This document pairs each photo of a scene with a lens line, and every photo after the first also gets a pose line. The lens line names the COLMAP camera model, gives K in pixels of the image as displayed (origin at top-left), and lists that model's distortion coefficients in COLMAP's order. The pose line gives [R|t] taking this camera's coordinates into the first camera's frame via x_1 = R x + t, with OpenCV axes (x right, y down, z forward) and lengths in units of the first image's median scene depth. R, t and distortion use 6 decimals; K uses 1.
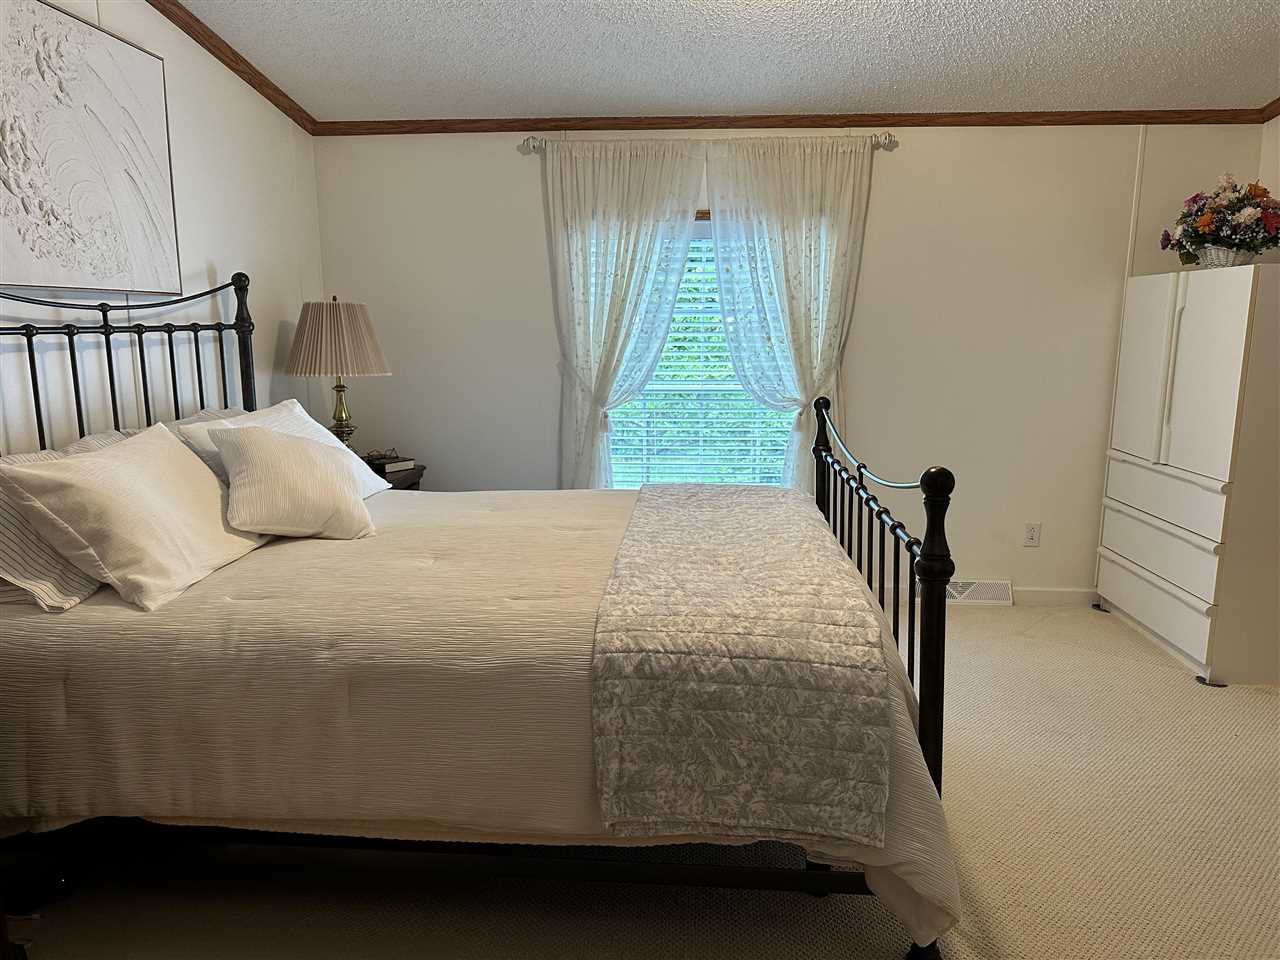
lens RADIAL K [[895.8, 0, 632.3], [0, 895.8, 482.7], [0, 0, 1]] dist [0.020857, -0.021960]
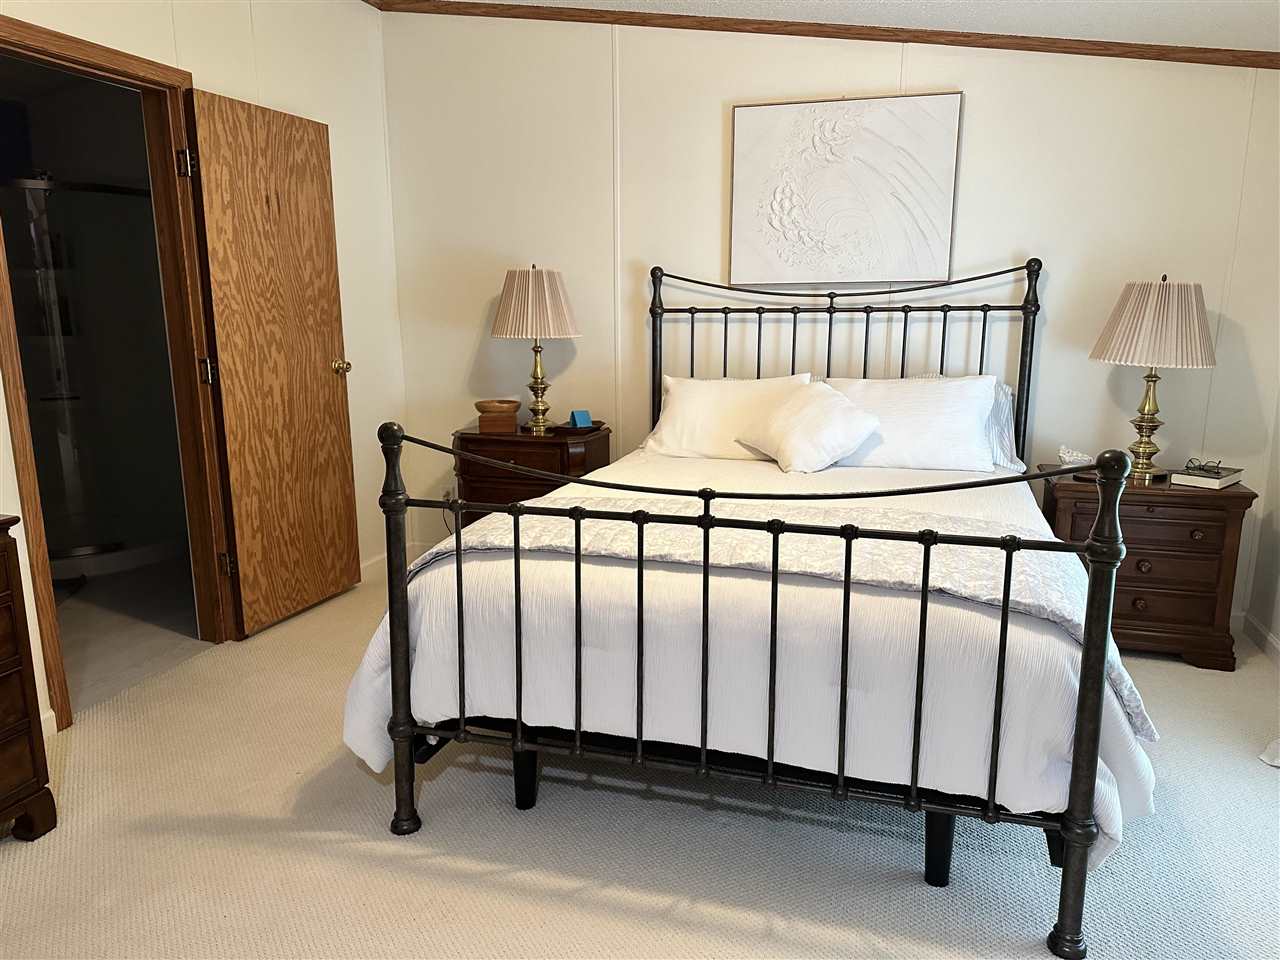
lens RADIAL K [[895.8, 0, 632.3], [0, 895.8, 482.7], [0, 0, 1]] dist [0.020857, -0.021960]
pose [[-0.214807, 0.211161, -0.953556, 0.925252], [-0.164368, 0.954605, 0.248420, -0.200198], [0.962726, 0.210097, -0.170347, 0.938099]]
